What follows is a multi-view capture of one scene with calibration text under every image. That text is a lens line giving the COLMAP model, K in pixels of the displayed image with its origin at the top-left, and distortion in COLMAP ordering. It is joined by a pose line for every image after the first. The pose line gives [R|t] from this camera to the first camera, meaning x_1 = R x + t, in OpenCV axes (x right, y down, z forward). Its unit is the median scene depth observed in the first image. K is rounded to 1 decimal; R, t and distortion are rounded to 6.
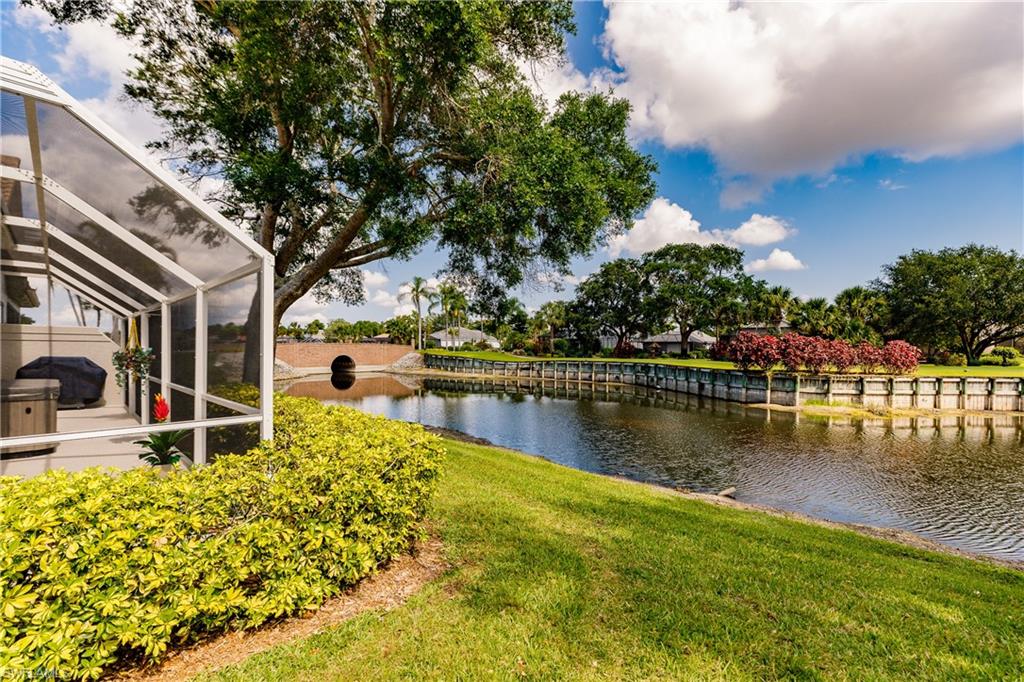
lens RADIAL K [[455.6, 0, 513.7], [0, 455.6, 348.9], [0, 0, 1]] dist [0.004187, 0.001193]
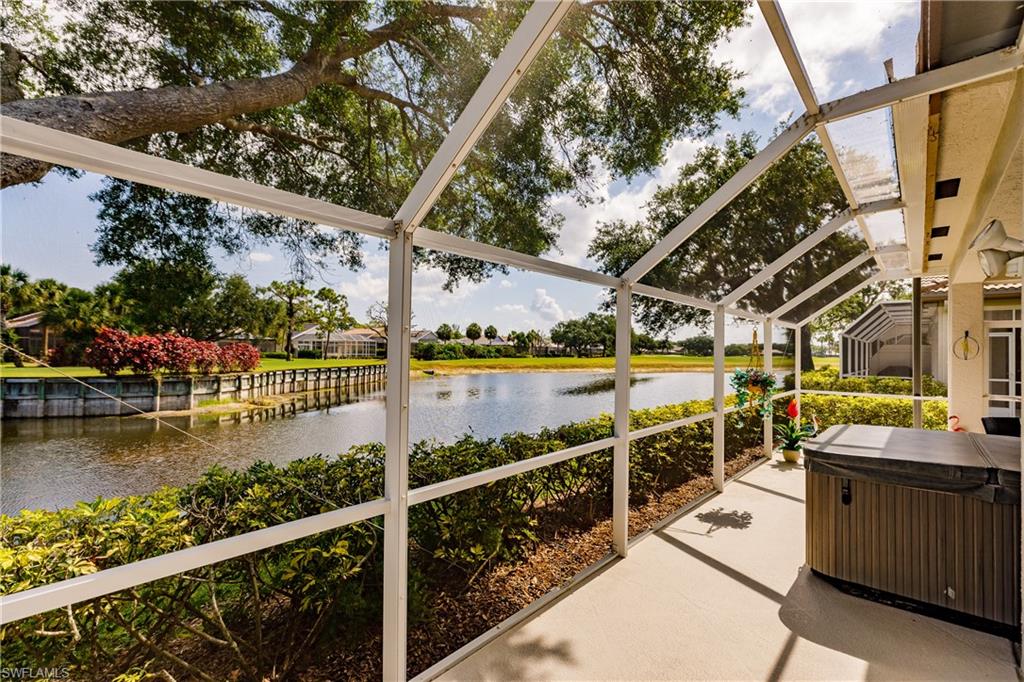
lens RADIAL K [[455.6, 0, 513.7], [0, 455.6, 348.9], [0, 0, 1]] dist [0.004187, 0.001193]
pose [[-0.057397, -0.000909, 0.998351, -0.300012], [-0.007395, 0.999973, 0.000485, -0.006892], [-0.998324, -0.007355, -0.057402, 0.275552]]
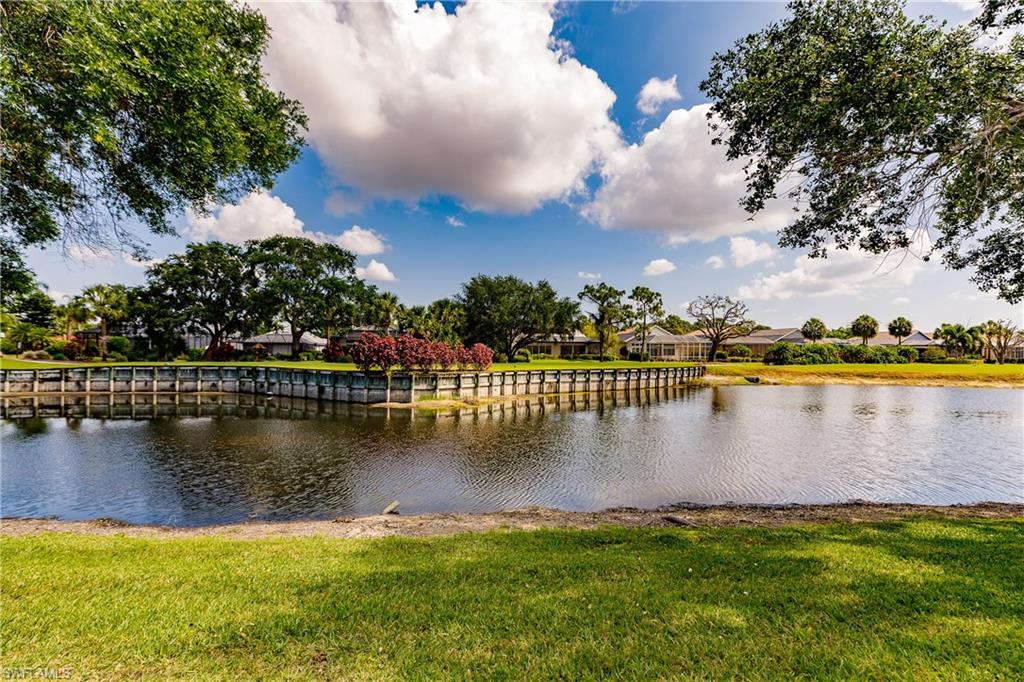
lens RADIAL K [[455.6, 0, 513.7], [0, 455.6, 348.9], [0, 0, 1]] dist [0.004187, 0.001193]
pose [[0.681187, 0.003860, 0.732099, -0.007163], [-0.000795, 0.999989, -0.004533, 0.001695], [-0.732109, 0.002505, 0.681183, 0.063569]]
